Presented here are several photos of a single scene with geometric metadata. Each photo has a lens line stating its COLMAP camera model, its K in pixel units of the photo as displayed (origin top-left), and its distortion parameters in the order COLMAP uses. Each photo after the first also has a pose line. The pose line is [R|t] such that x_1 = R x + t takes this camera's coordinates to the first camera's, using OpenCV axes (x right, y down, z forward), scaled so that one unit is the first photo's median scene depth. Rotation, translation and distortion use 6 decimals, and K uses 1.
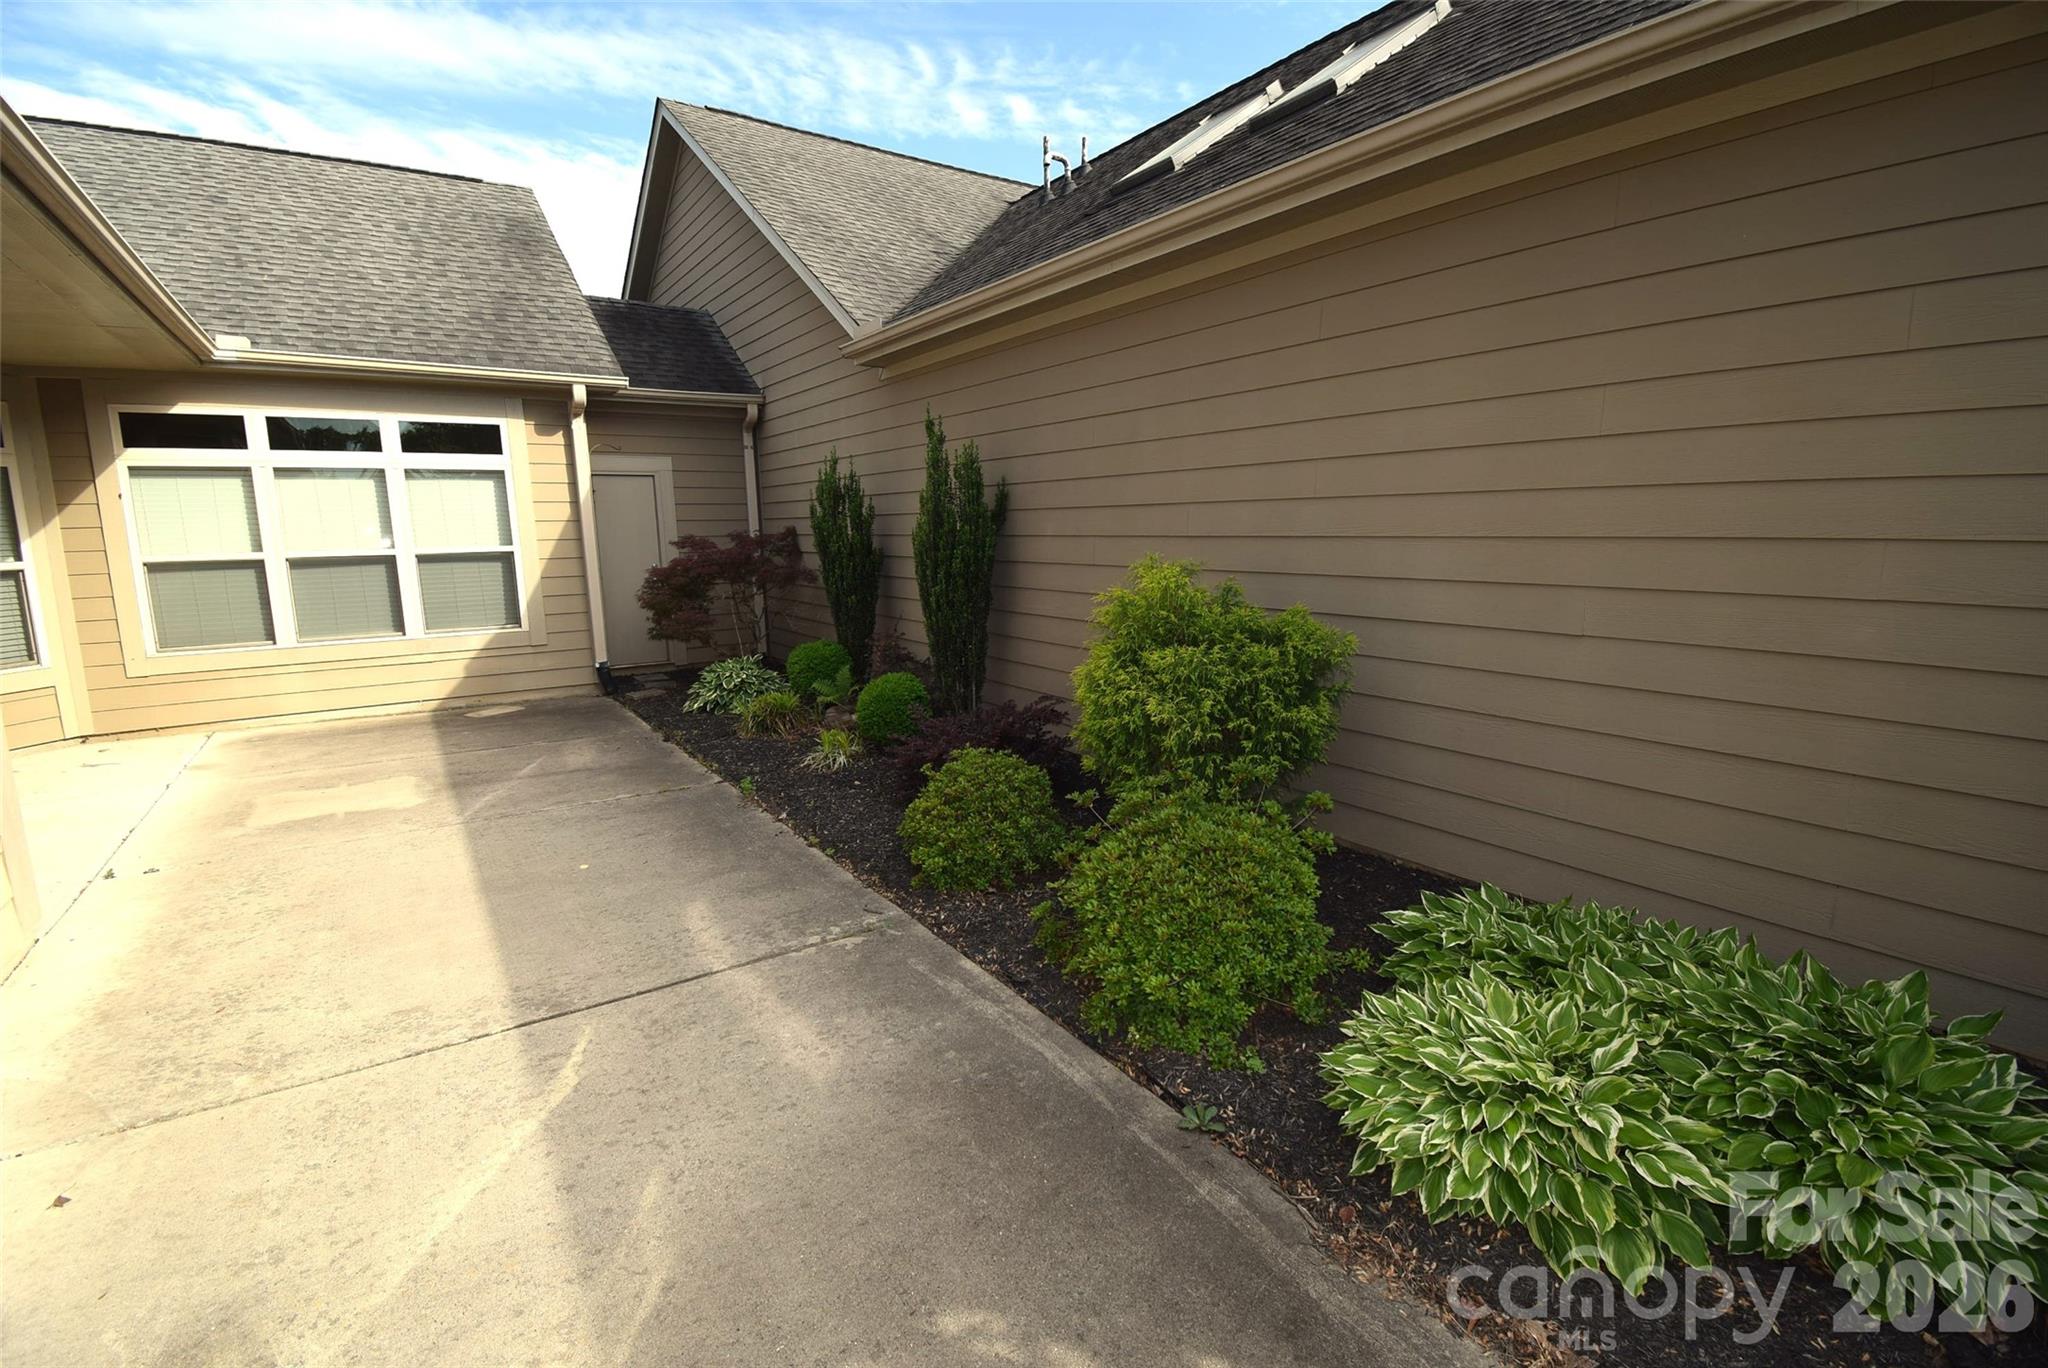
lens RADIAL K [[904.3, 0, 1024.0], [0, 904.3, 684.0], [0, 0, 1]] dist [0.018768, -0.026885]
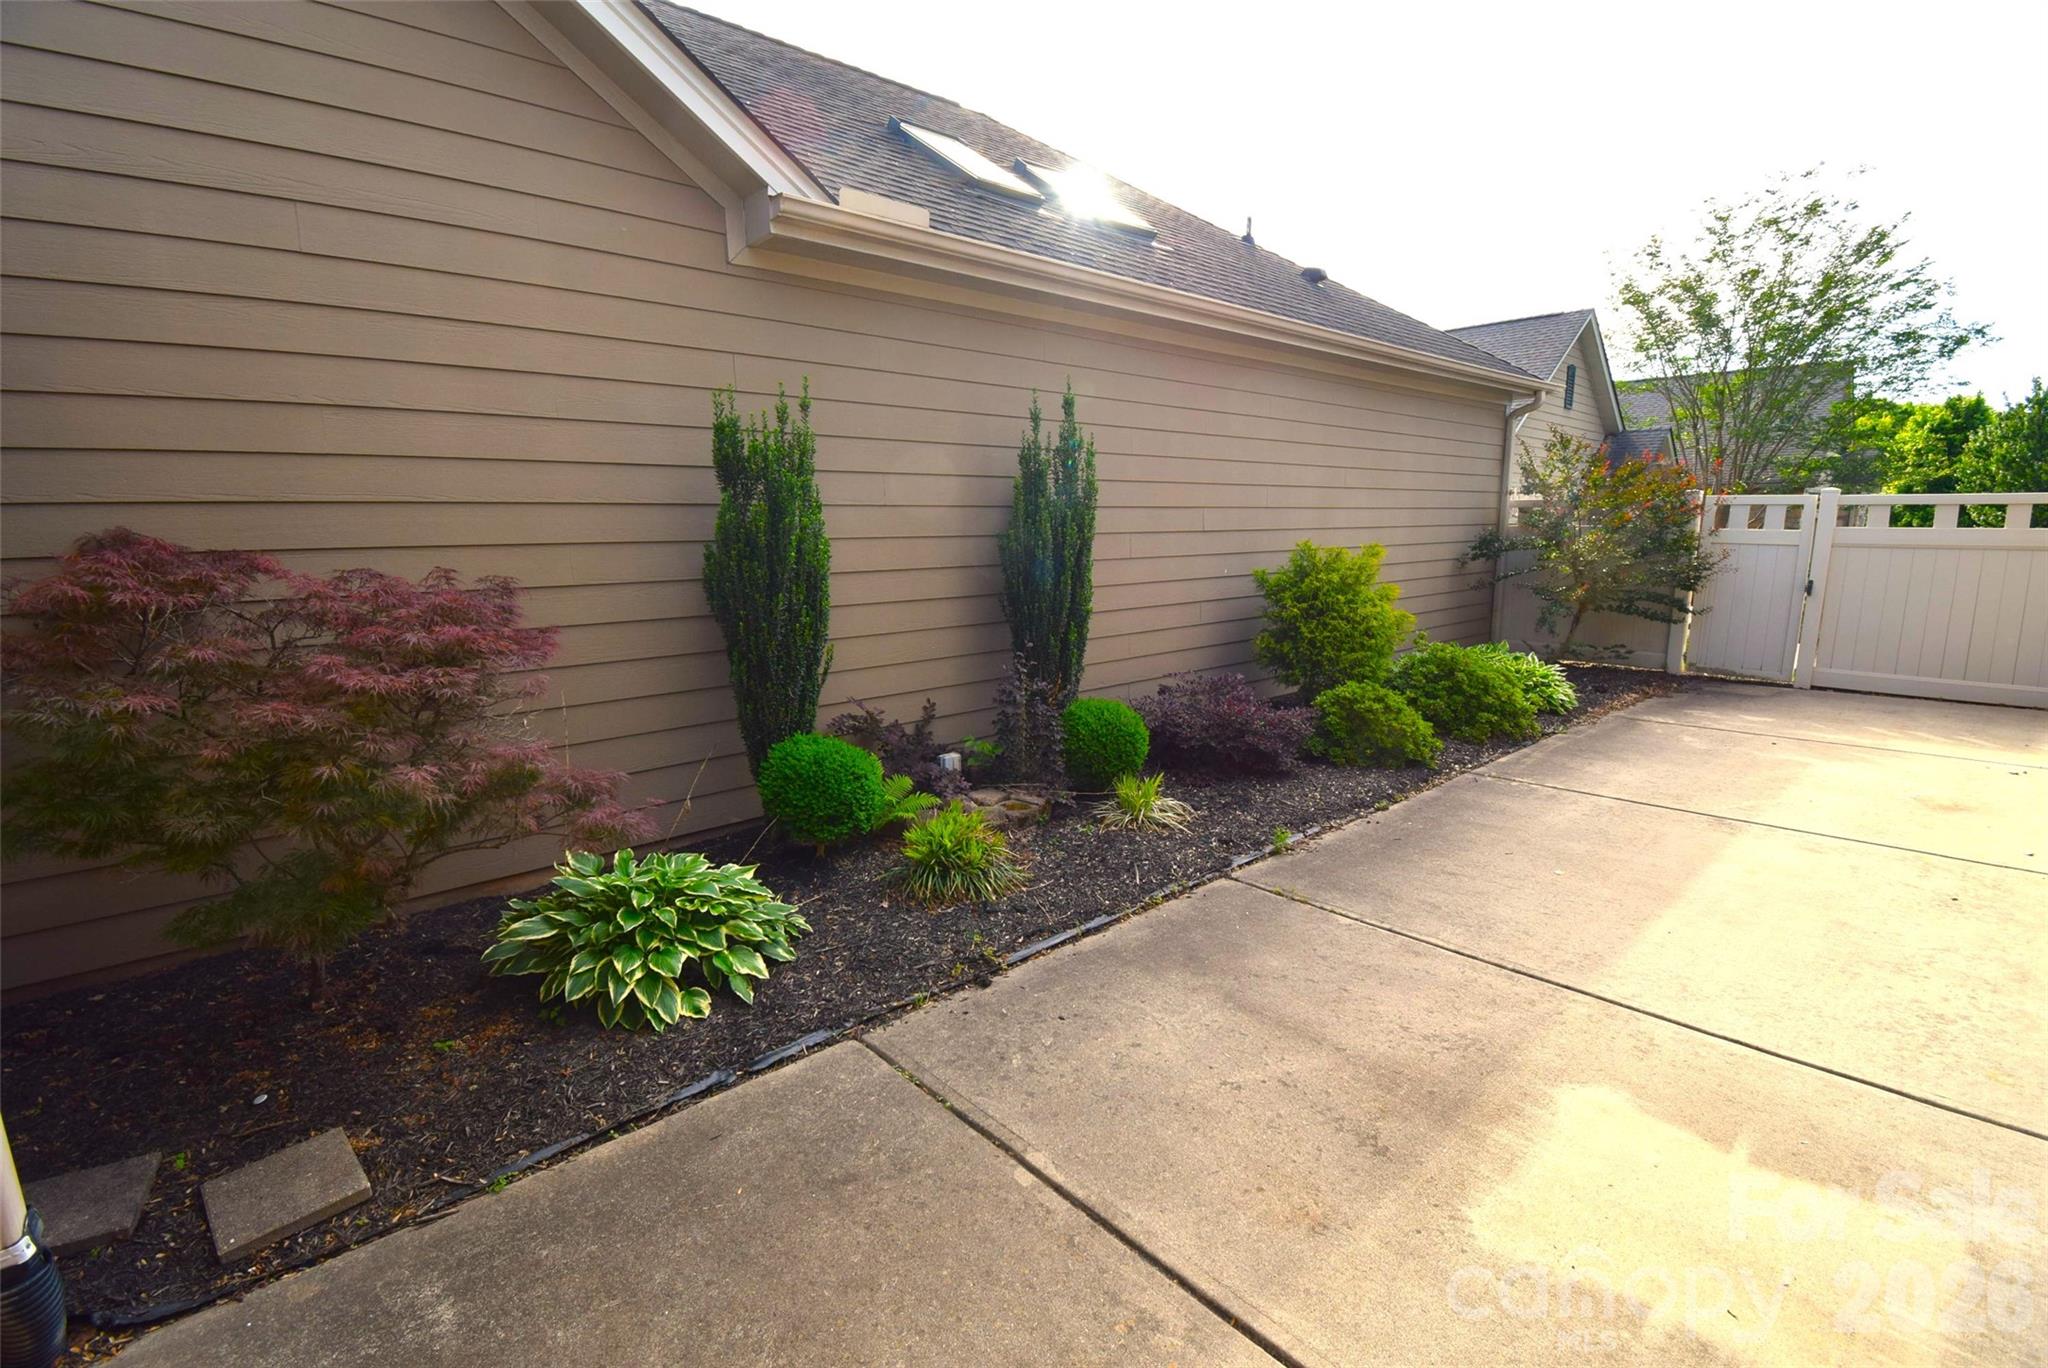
lens RADIAL K [[893.0, 0, 1024.0], [0, 893.0, 684.0], [0, 0, 1]] dist [-0.001050, -0.013904]
pose [[-0.102313, -0.161699, 0.981522, -0.775313], [0.187425, 0.965895, 0.178661, -0.153750], [-0.976936, 0.202241, -0.068517, 0.930346]]
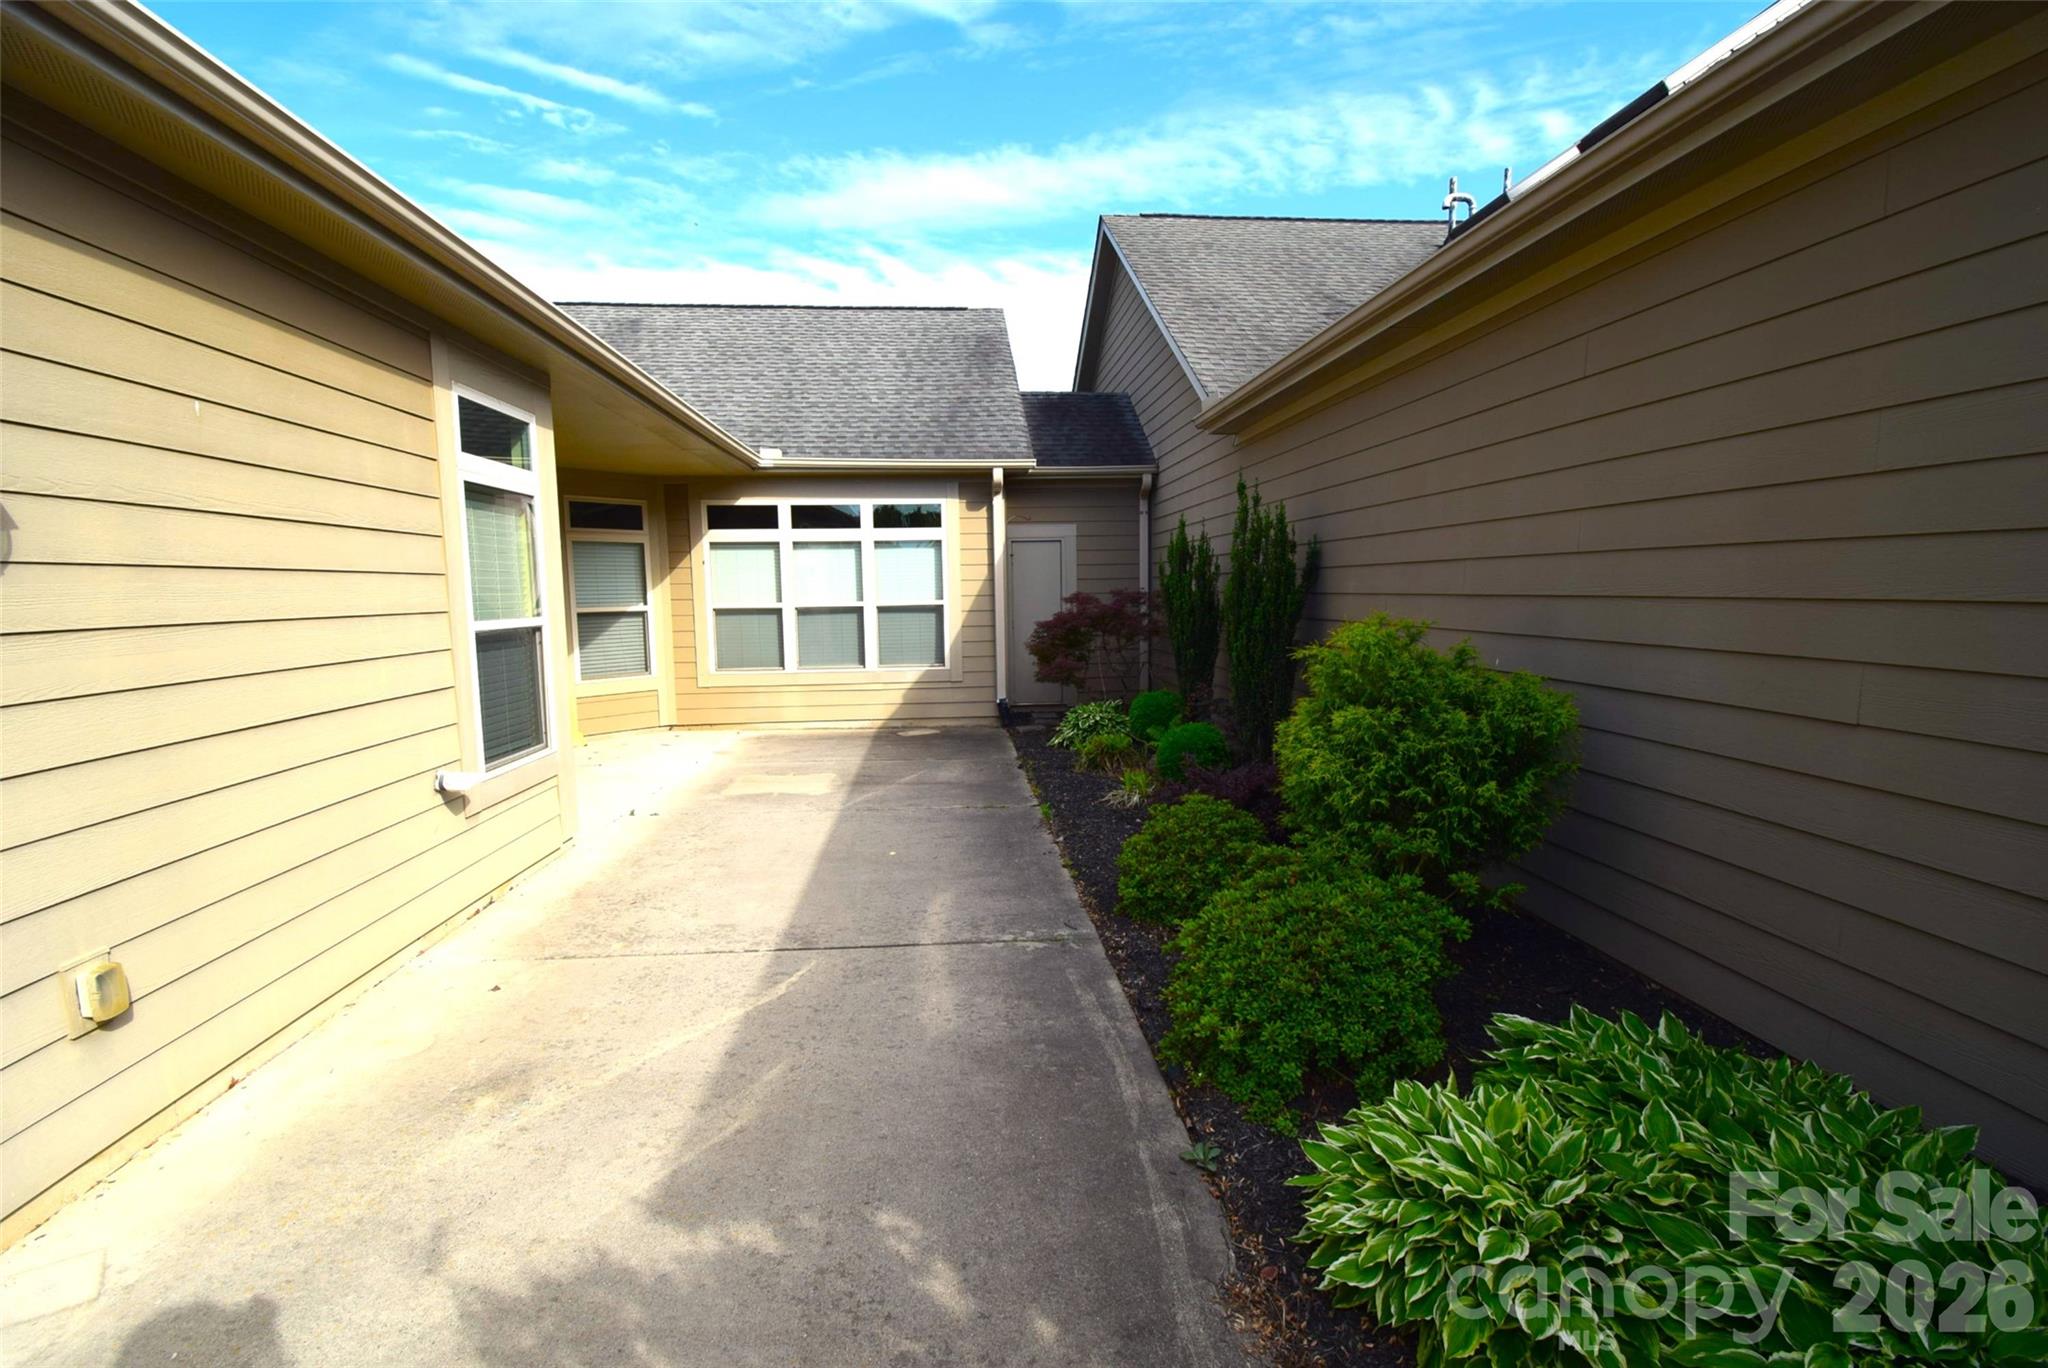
lens RADIAL K [[906.7, 0, 1024.0], [0, 906.7, 684.0], [0, 0, 1]] dist [0.024240, -0.030134]
pose [[0.868141, 0.053508, -0.493425, 0.167251], [-0.083754, 0.995708, -0.039380, 0.001110], [0.489200, 0.075514, 0.868897, -0.013352]]
